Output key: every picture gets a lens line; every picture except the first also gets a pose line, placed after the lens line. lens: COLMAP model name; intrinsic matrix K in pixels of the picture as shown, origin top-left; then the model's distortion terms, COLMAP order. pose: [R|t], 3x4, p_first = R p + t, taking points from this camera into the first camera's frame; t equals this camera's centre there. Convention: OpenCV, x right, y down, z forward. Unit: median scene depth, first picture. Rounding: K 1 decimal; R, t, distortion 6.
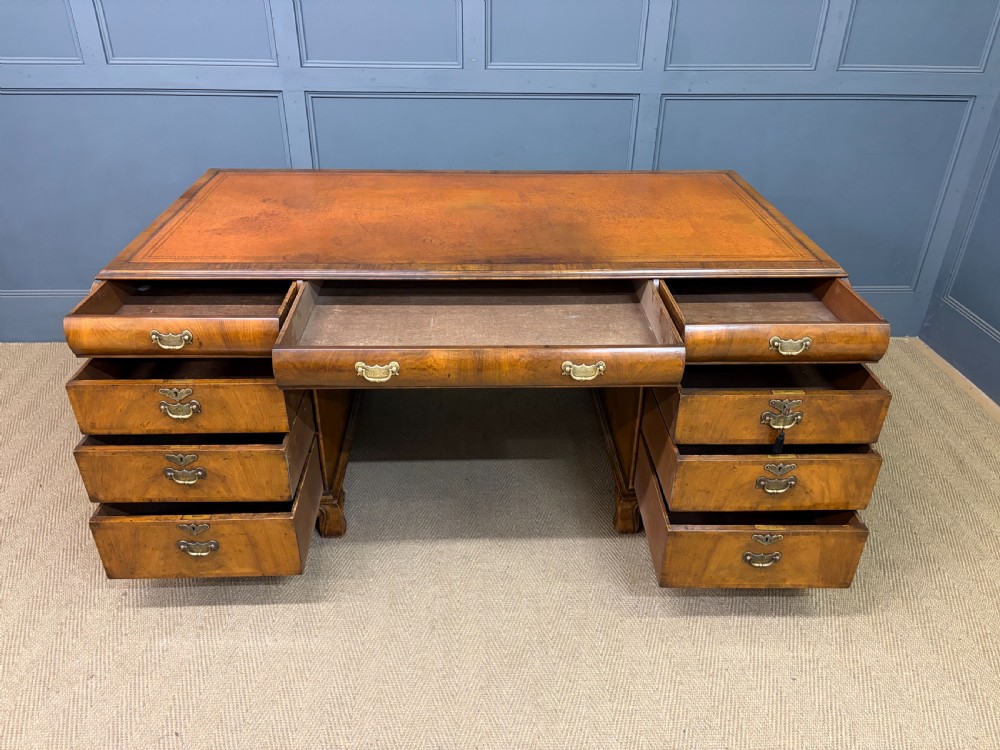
lens RADIAL K [[760.8, 0, 503.8], [0, 760.8, 377.8], [0, 0, 1]] dist [0.045940, -0.054940]
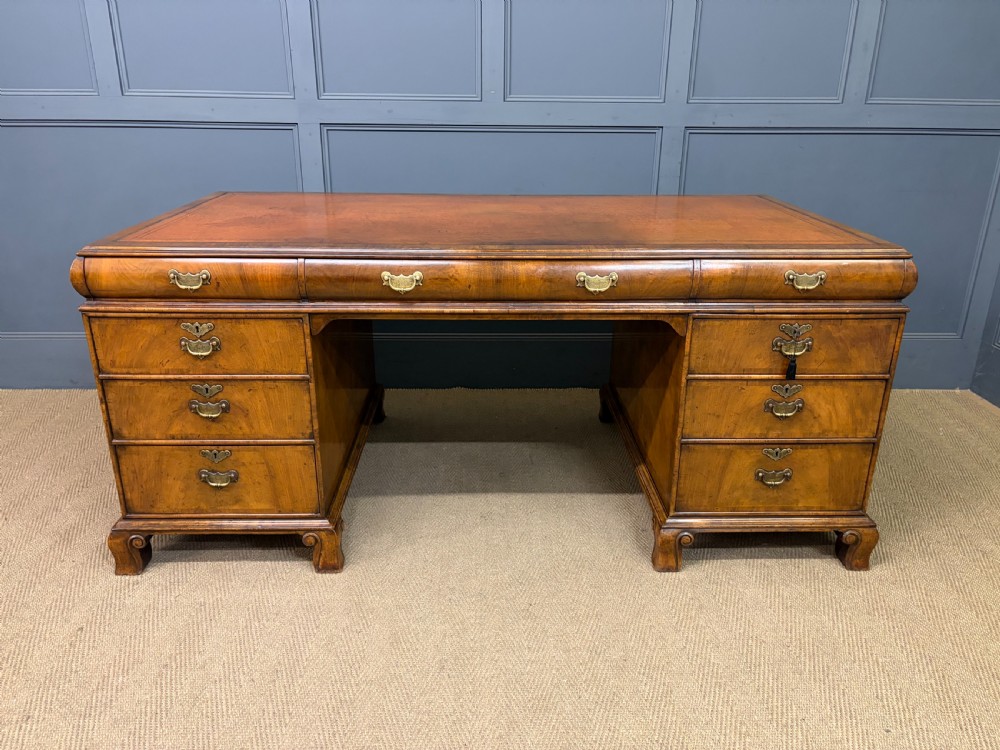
lens RADIAL K [[760.8, 0, 502.6], [0, 760.8, 377.3], [0, 0, 1]] dist [0.045940, -0.054940]
pose [[0.999825, 0.000639, -0.018719, -0.007854], [-0.003717, 0.986302, -0.164910, 0.110544], [0.018357, 0.164951, 0.986131, 0.092805]]
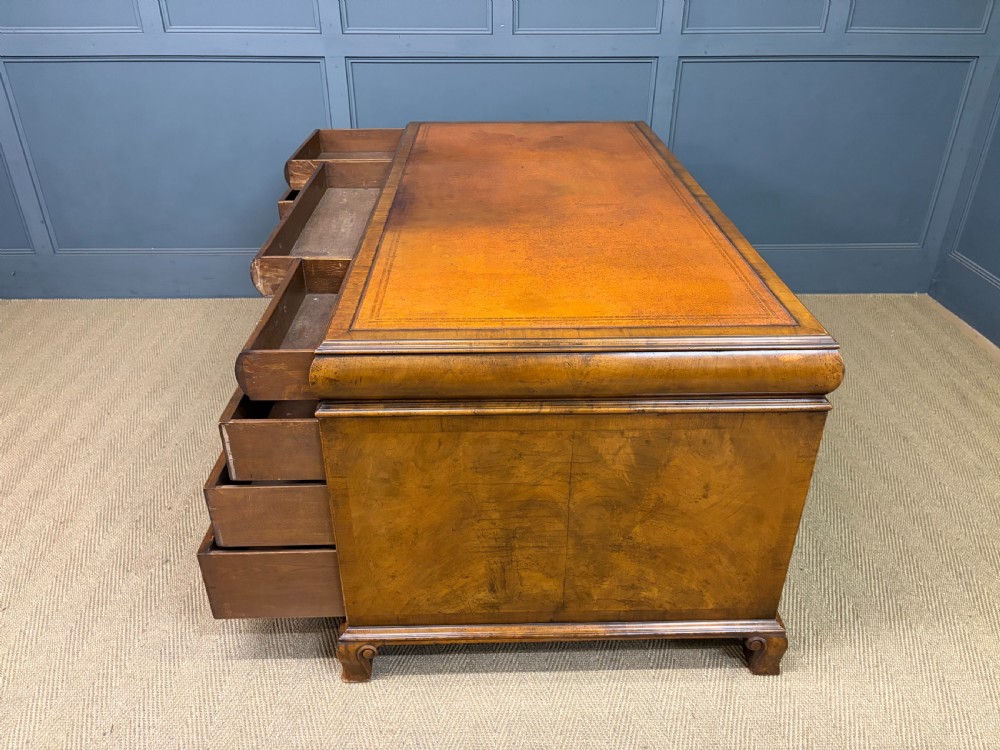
lens RADIAL K [[760.8, 0, 501.0], [0, 760.8, 381.7], [0, 0, 1]] dist [0.045940, -0.054940]
pose [[0.999705, -0.000720, -0.024294, -0.015601], [0.000581, 0.999984, -0.005714, 0.090764], [0.024298, 0.005698, 0.999689, -0.069636]]
